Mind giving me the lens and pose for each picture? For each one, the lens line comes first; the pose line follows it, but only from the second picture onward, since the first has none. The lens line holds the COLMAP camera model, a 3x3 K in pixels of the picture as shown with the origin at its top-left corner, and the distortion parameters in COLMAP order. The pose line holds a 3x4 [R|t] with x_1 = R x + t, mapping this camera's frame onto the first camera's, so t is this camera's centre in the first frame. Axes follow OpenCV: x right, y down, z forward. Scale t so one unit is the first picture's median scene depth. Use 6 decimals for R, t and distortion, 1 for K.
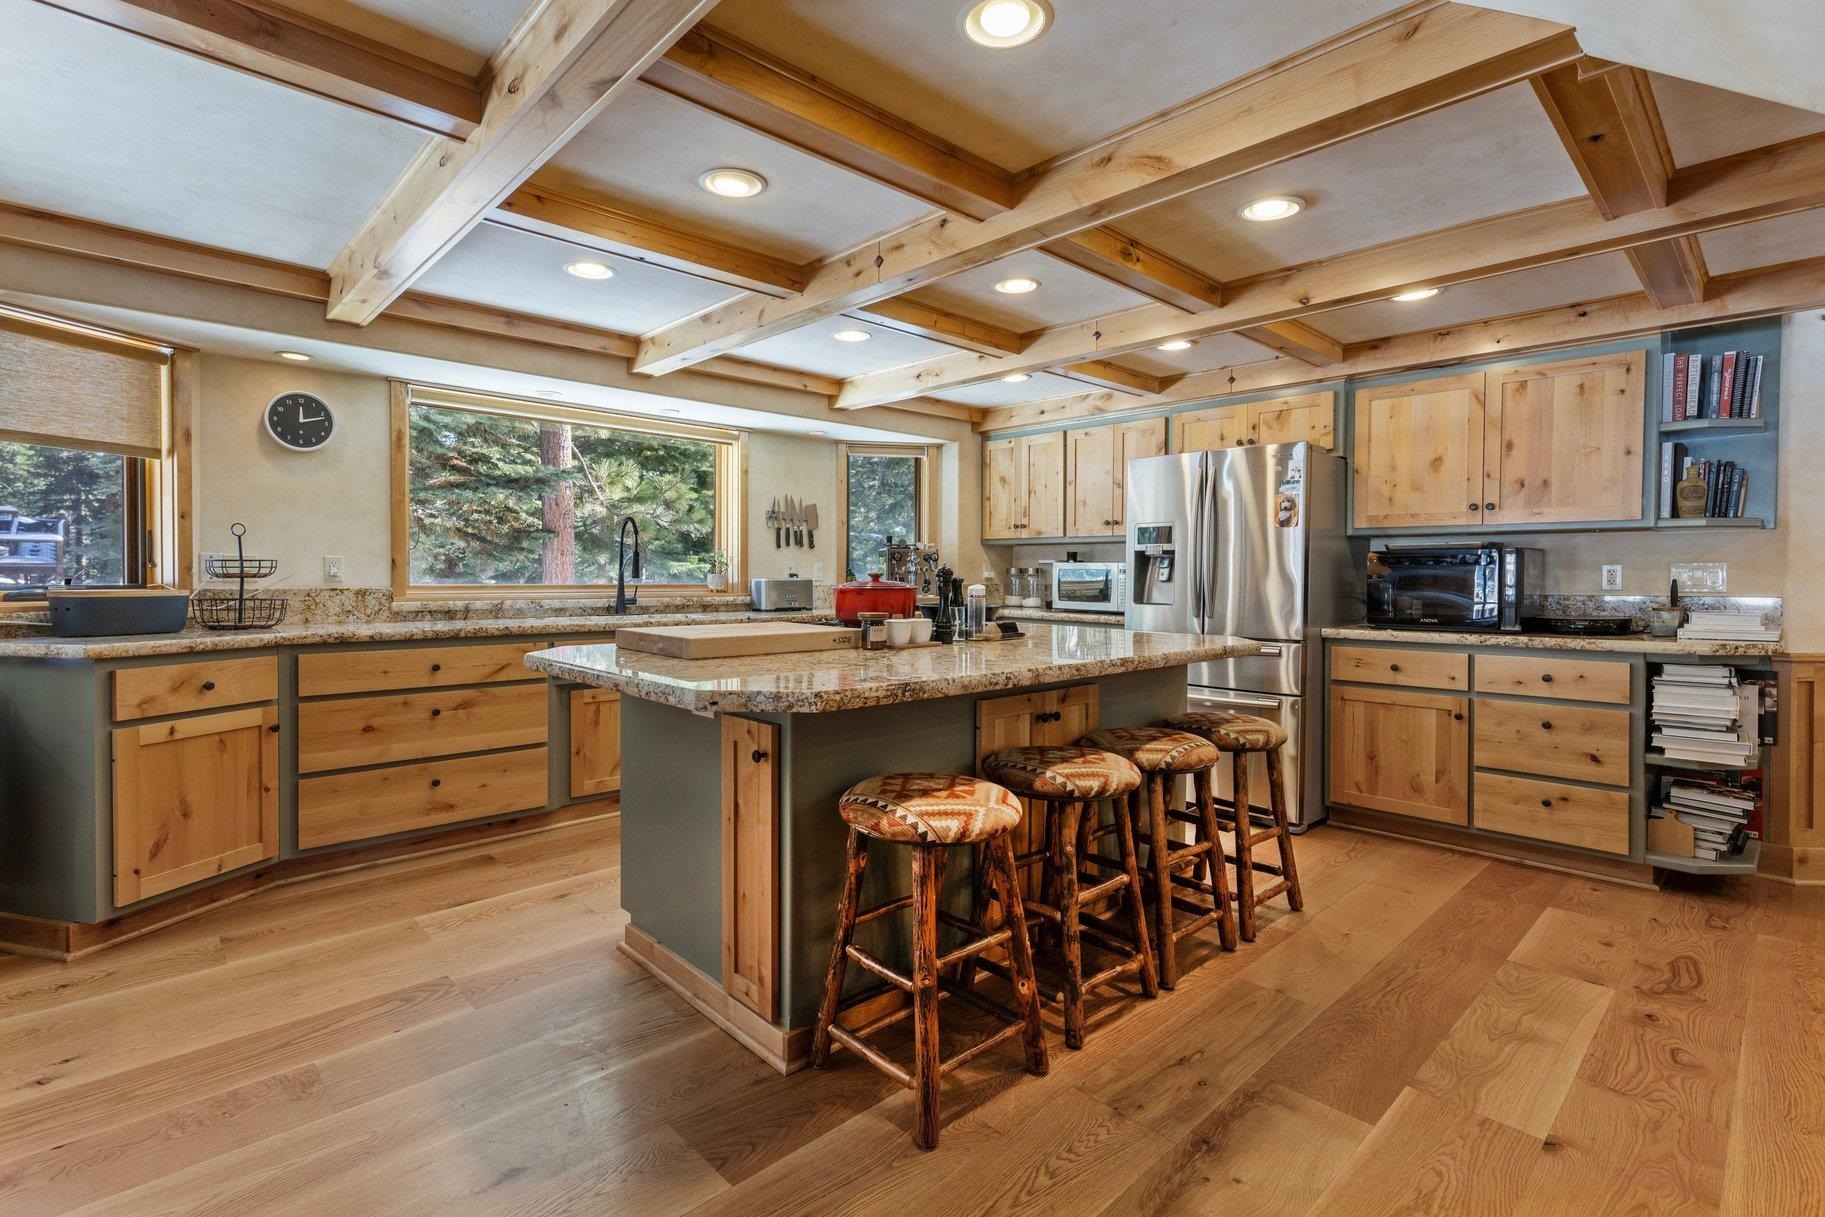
lens RADIAL K [[844.8, 0, 905.9], [0, 844.8, 578.0], [0, 0, 1]] dist [0.003524, 0.000735]
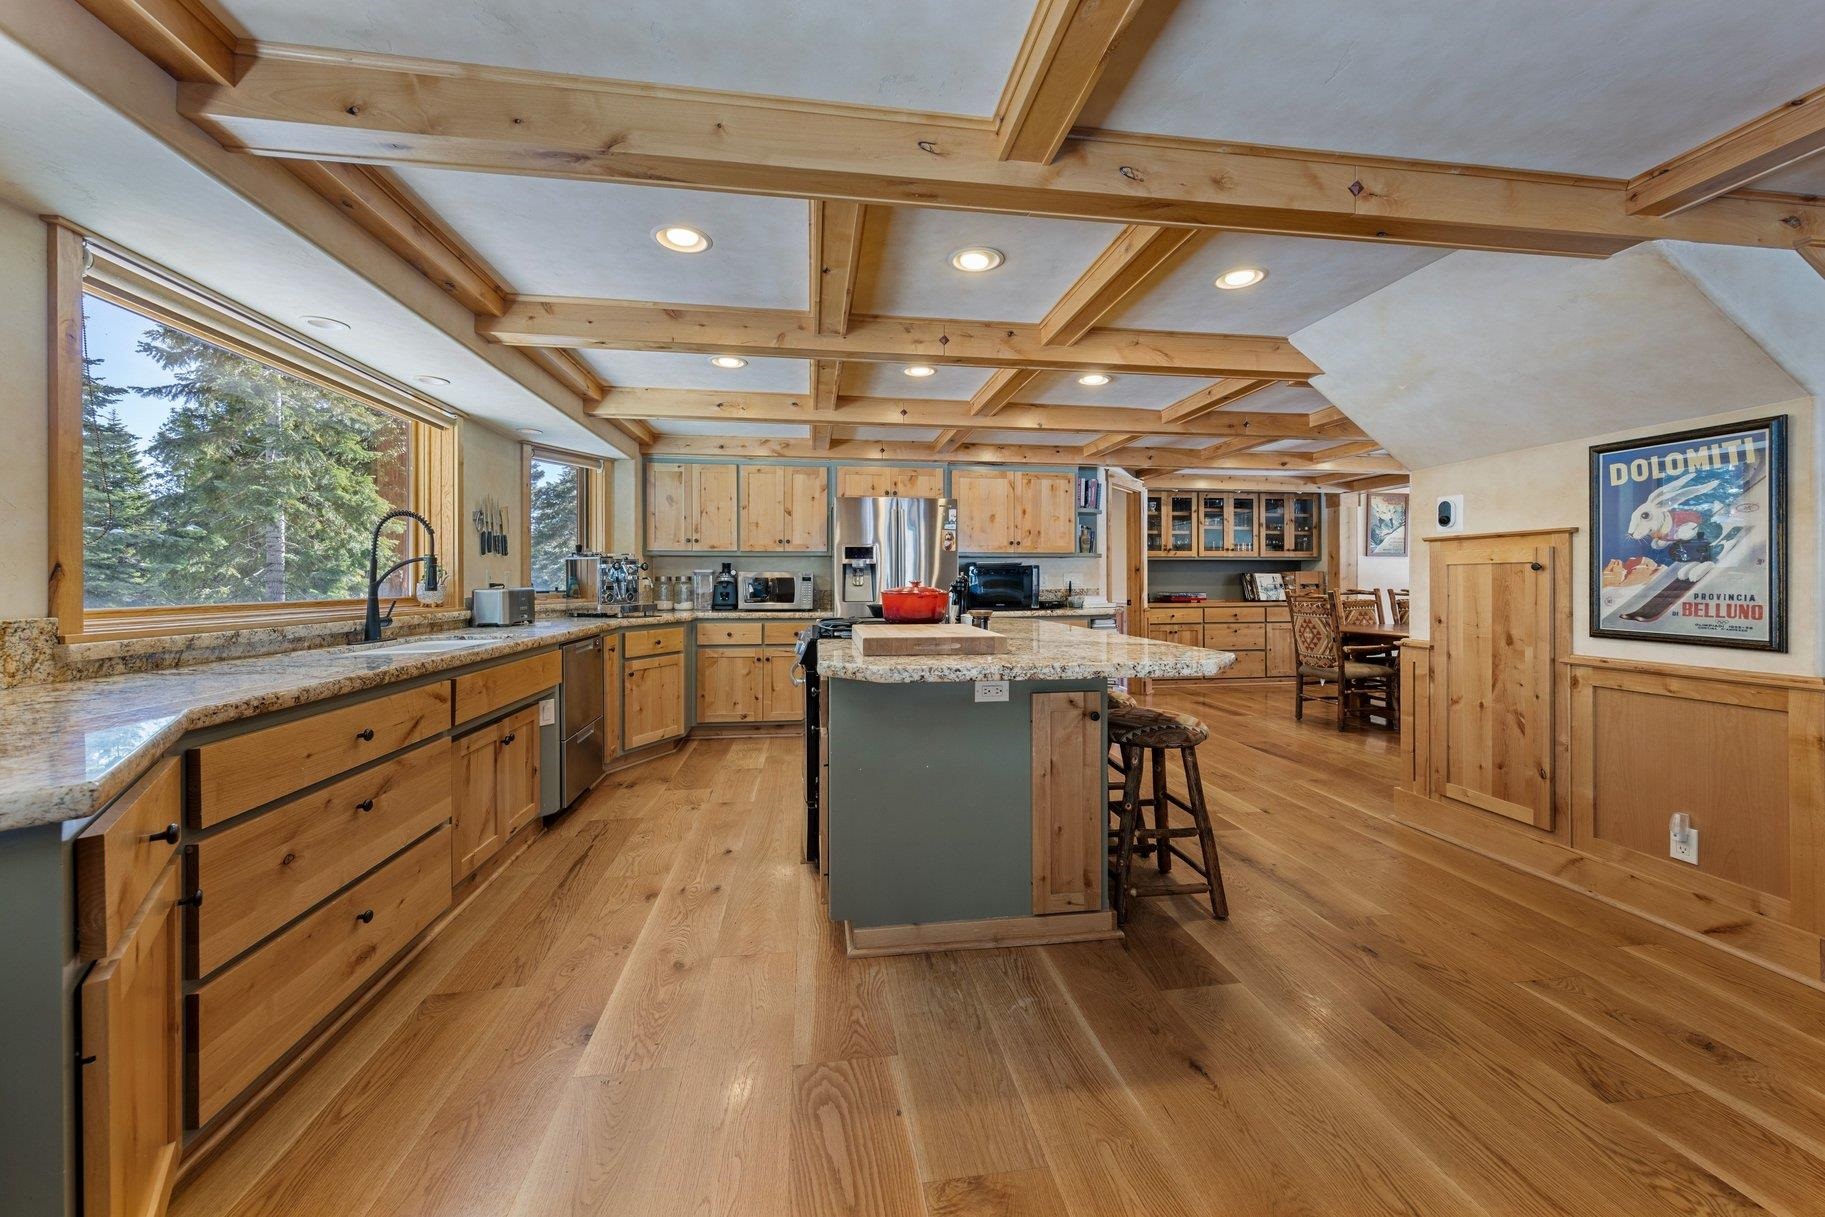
lens RADIAL K [[668.0, 0, 909.0], [0, 668.0, 577.3], [0, 0, 1]] dist [0.000130, -0.000010]
pose [[0.574656, -0.003671, 0.818387, -0.592208], [0.010625, 0.999939, -0.002976, -0.005987], [-0.818326, 0.010405, 0.574660, 0.303841]]
